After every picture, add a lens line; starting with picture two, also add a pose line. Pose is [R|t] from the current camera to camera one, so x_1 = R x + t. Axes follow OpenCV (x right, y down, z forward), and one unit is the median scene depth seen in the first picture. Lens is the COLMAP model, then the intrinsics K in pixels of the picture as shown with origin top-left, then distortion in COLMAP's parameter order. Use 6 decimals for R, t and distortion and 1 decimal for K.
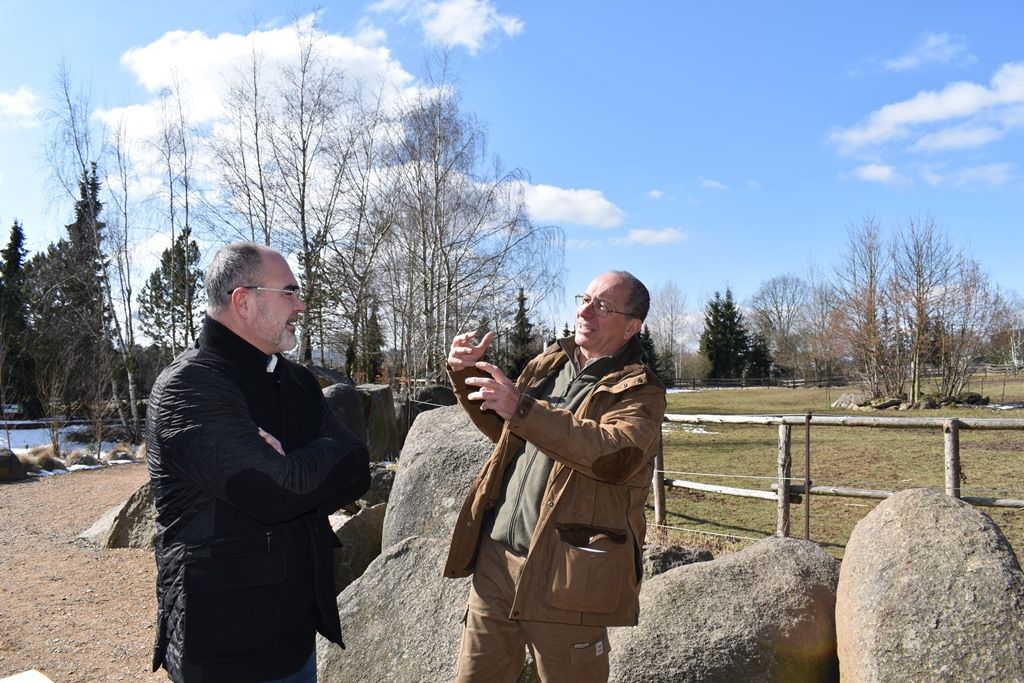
lens RADIAL K [[797.0, 0, 522.0], [0, 797.0, 347.8], [0, 0, 1]] dist [-0.097086, 0.018097]
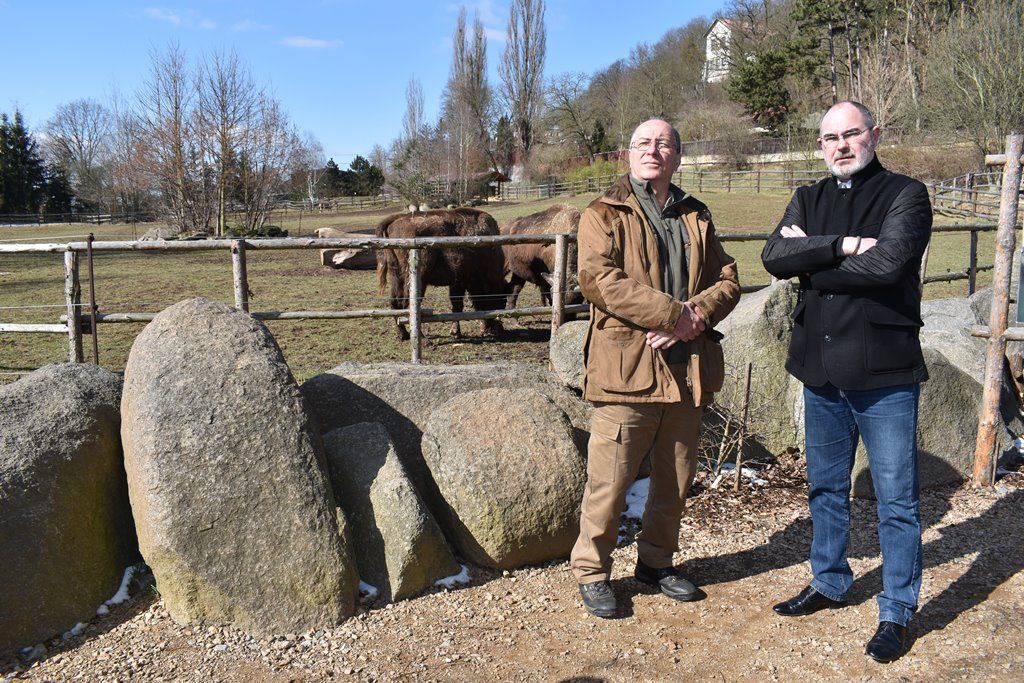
lens RADIAL K [[797.0, 0, 515.6], [0, 797.0, 342.9], [0, 0, 1]] dist [-0.097086, 0.018097]
pose [[0.682690, -0.108060, 0.722674, 0.005946], [-0.039272, 0.982149, 0.183958, 0.004320], [-0.729652, -0.153968, 0.666259, -0.002197]]
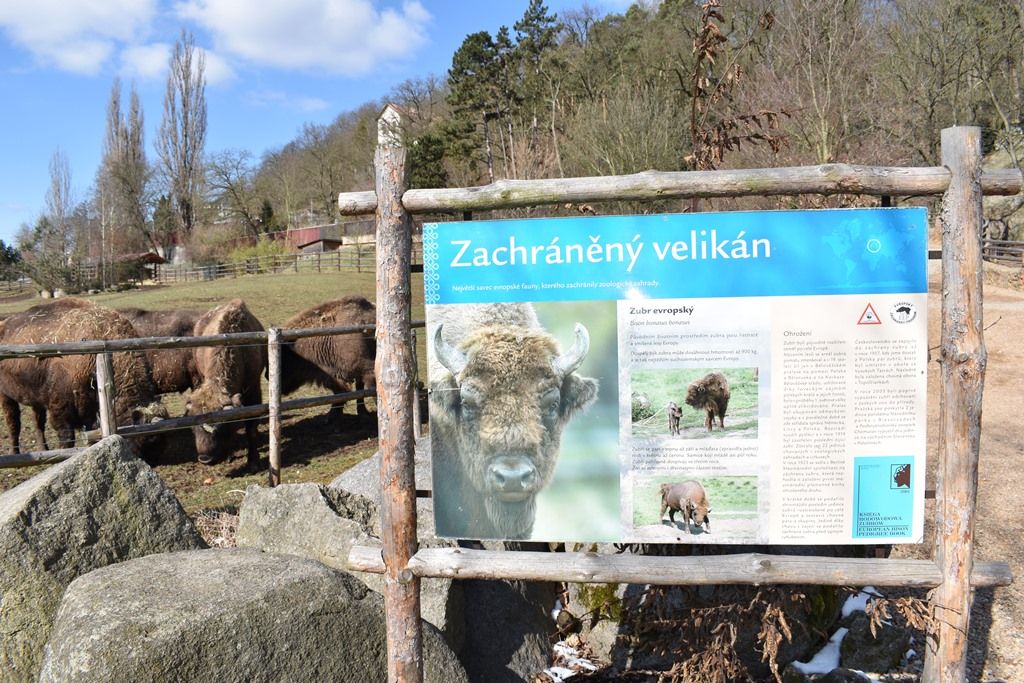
lens RADIAL K [[797.0, 0, 514.3], [0, 797.0, 341.4], [0, 0, 1]] dist [-0.097086, 0.018097]
pose [[0.358265, -0.054200, 0.932045, 0.137553], [-0.031091, 0.997067, 0.069931, -0.000383], [-0.933102, -0.054032, 0.355530, -0.006151]]
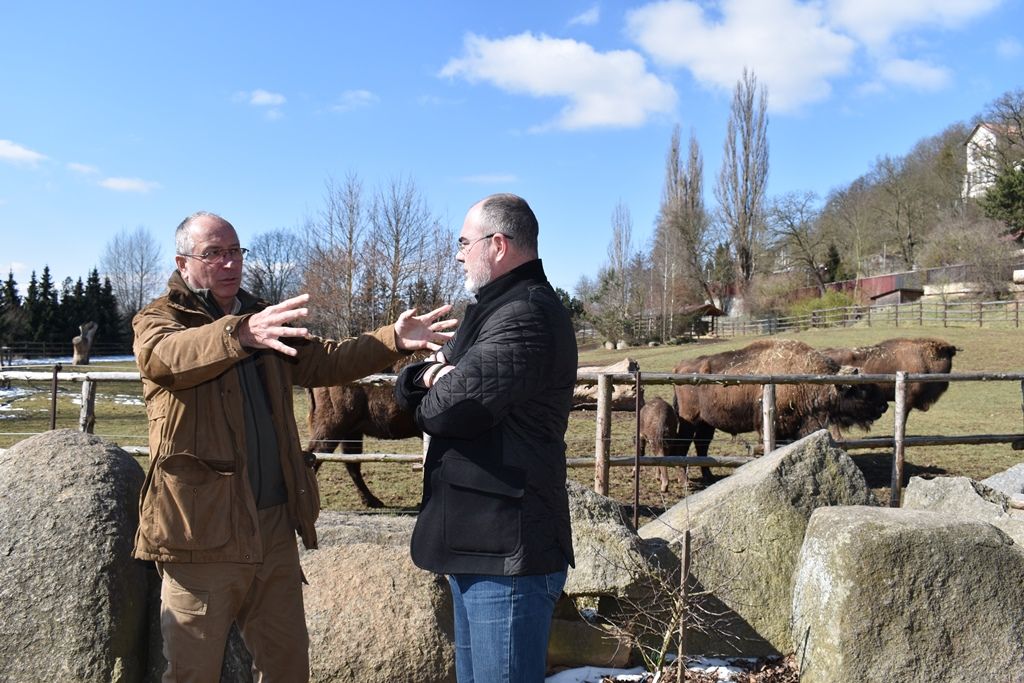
lens RADIAL K [[909.7, 0, 518.0], [0, 909.7, 343.9], [0, 0, 1]] dist [-0.079987, -0.000105]
pose [[0.840449, 0.018947, 0.541559, 0.053156], [-0.038255, 0.998970, 0.024417, 0.002528], [-0.540538, -0.041239, 0.840308, -0.042124]]
